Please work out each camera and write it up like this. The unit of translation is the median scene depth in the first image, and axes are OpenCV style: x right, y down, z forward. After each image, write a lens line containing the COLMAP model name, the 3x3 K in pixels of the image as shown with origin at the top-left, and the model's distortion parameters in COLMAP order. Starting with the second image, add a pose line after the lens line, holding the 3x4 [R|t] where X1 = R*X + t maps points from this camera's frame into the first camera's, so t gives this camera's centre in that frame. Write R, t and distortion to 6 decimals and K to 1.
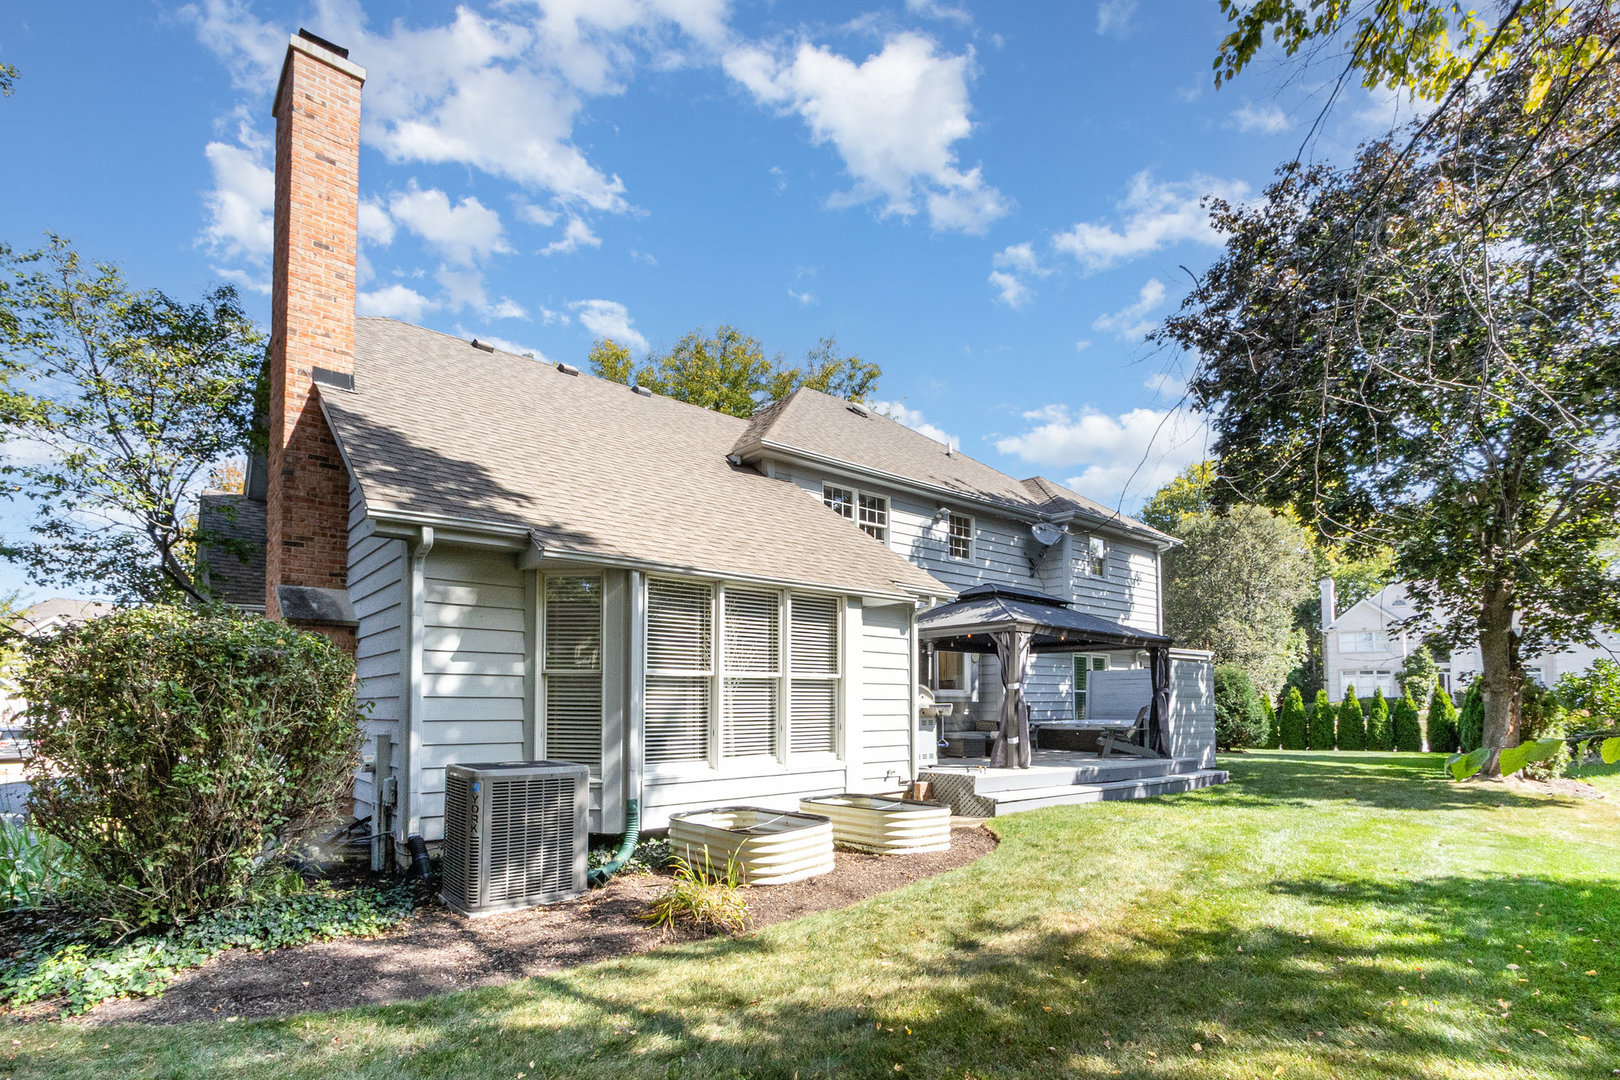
lens RADIAL K [[777.1, 0, 810.0], [0, 777.1, 540.0], [0, 0, 1]] dist [-0.000409, -0.000017]
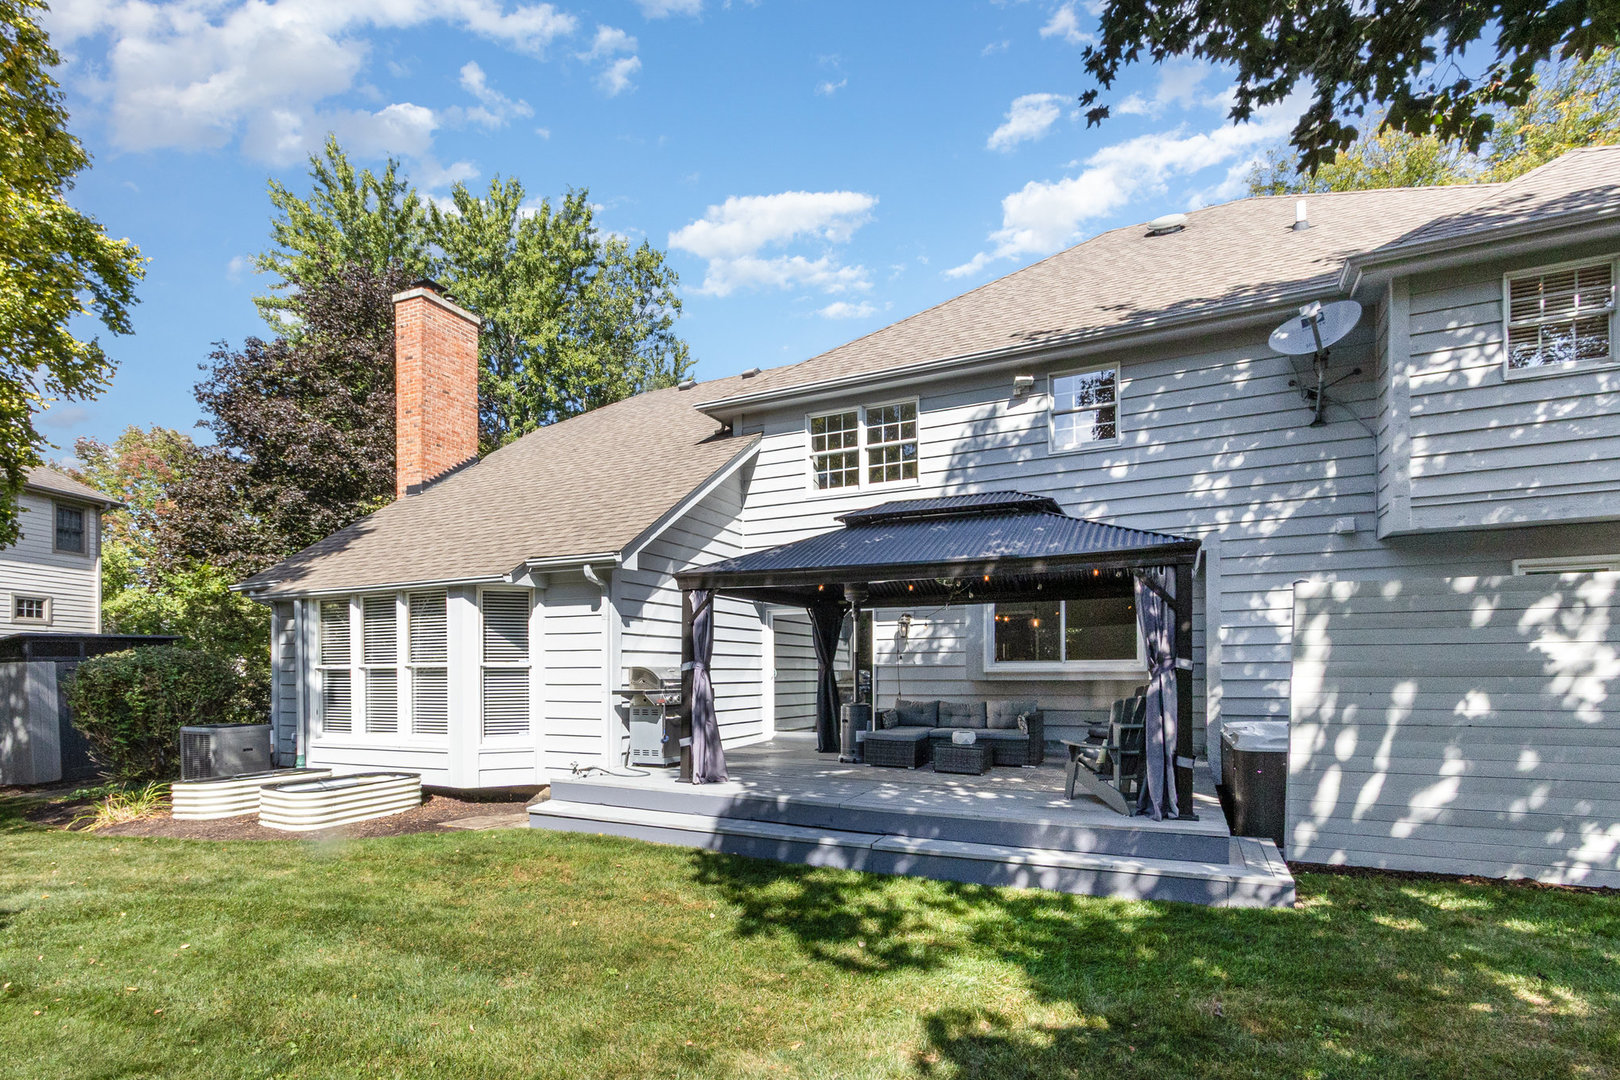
lens RADIAL K [[777.1, 0, 810.0], [0, 777.1, 540.0], [0, 0, 1]] dist [-0.000409, -0.000017]
pose [[0.422786, -0.142908, -0.894891, 0.717627], [0.199805, 0.977887, -0.061765, 0.103572], [0.883928, -0.152691, 0.441991, 0.598701]]
